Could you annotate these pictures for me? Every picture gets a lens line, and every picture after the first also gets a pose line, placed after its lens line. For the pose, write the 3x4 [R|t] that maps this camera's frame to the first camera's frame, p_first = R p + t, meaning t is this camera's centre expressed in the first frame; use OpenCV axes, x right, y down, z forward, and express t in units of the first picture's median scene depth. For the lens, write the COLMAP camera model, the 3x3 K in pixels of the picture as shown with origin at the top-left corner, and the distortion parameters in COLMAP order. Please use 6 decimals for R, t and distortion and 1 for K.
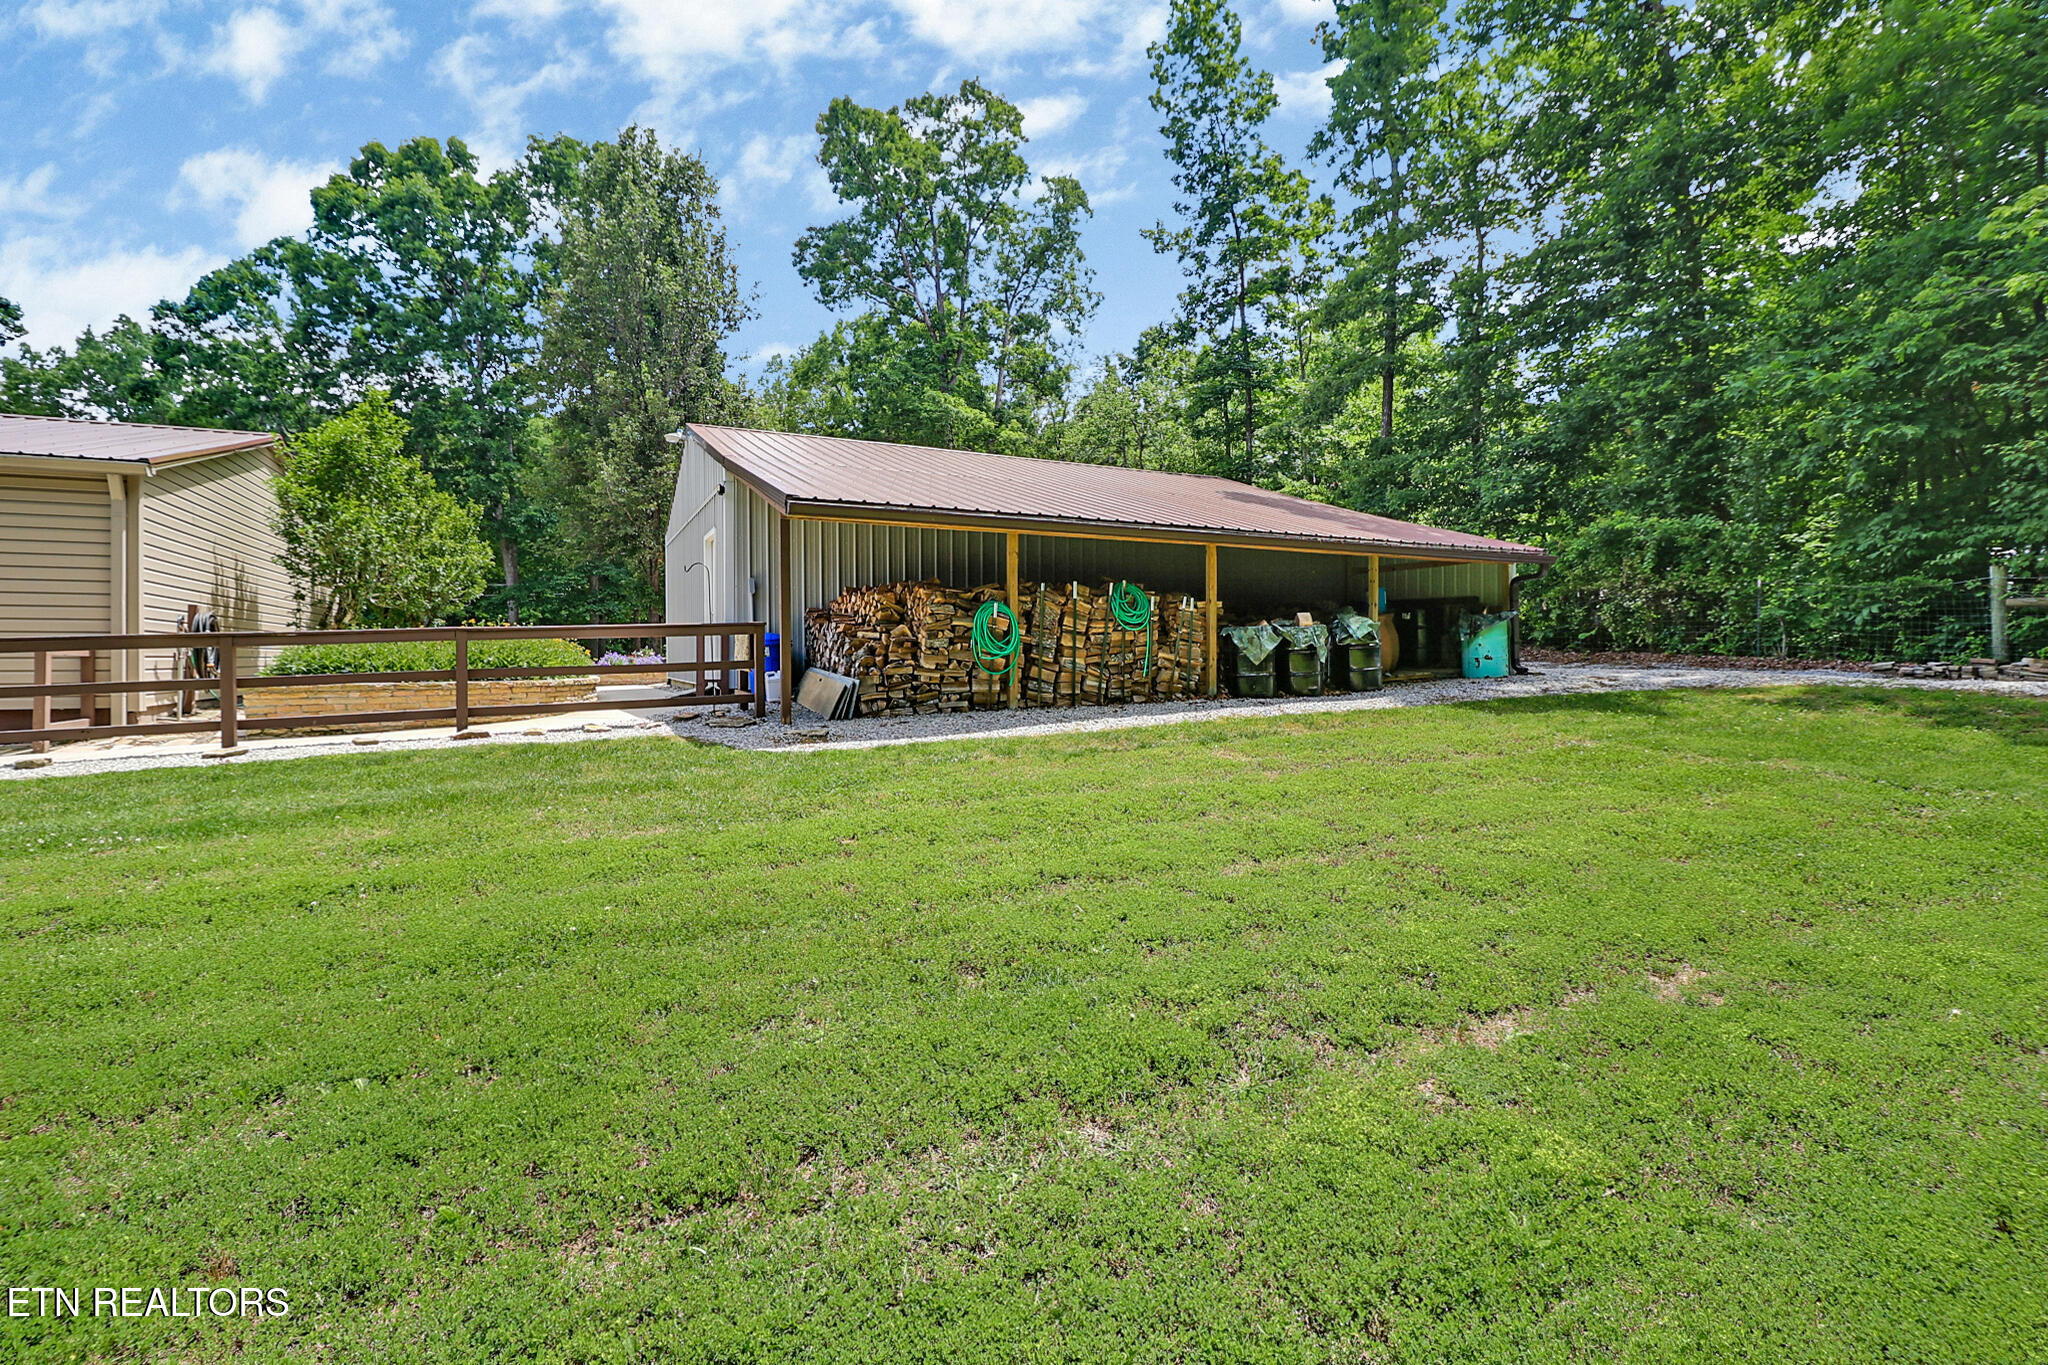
lens RADIAL K [[945.1, 0, 1019.7], [0, 945.1, 684.1], [0, 0, 1]] dist [-0.020331, -0.002923]
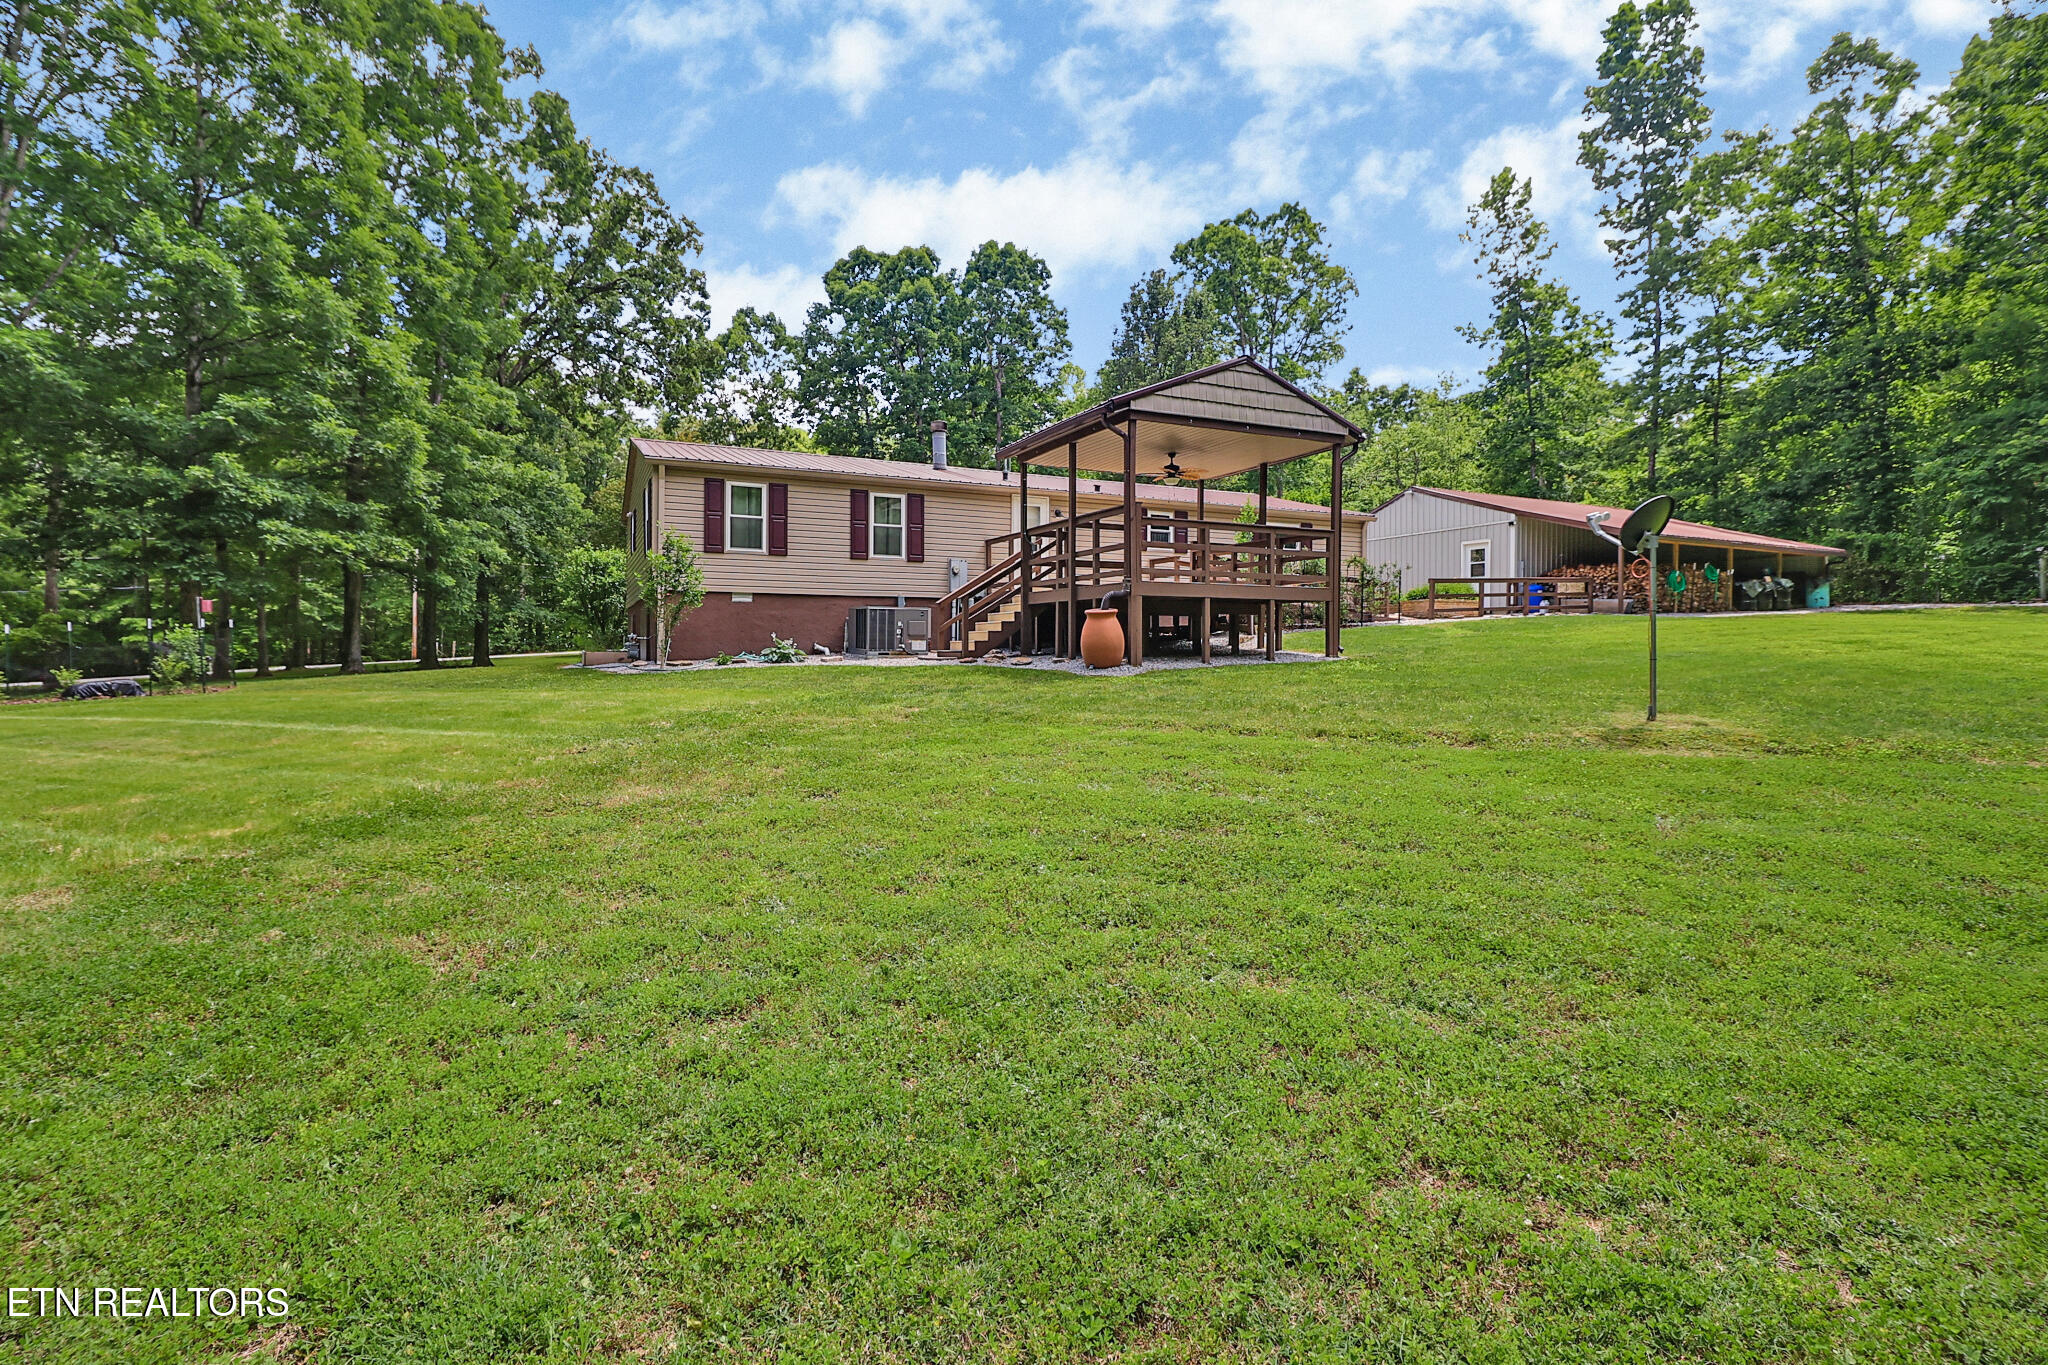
lens RADIAL K [[945.1, 0, 1026.4], [0, 945.1, 688.5], [0, 0, 1]] dist [-0.020331, -0.002923]
pose [[0.999815, 0.004256, 0.018738, -1.398520], [-0.004587, 0.999833, 0.017679, 0.153258], [-0.018659, -0.017762, 0.999668, -1.154533]]
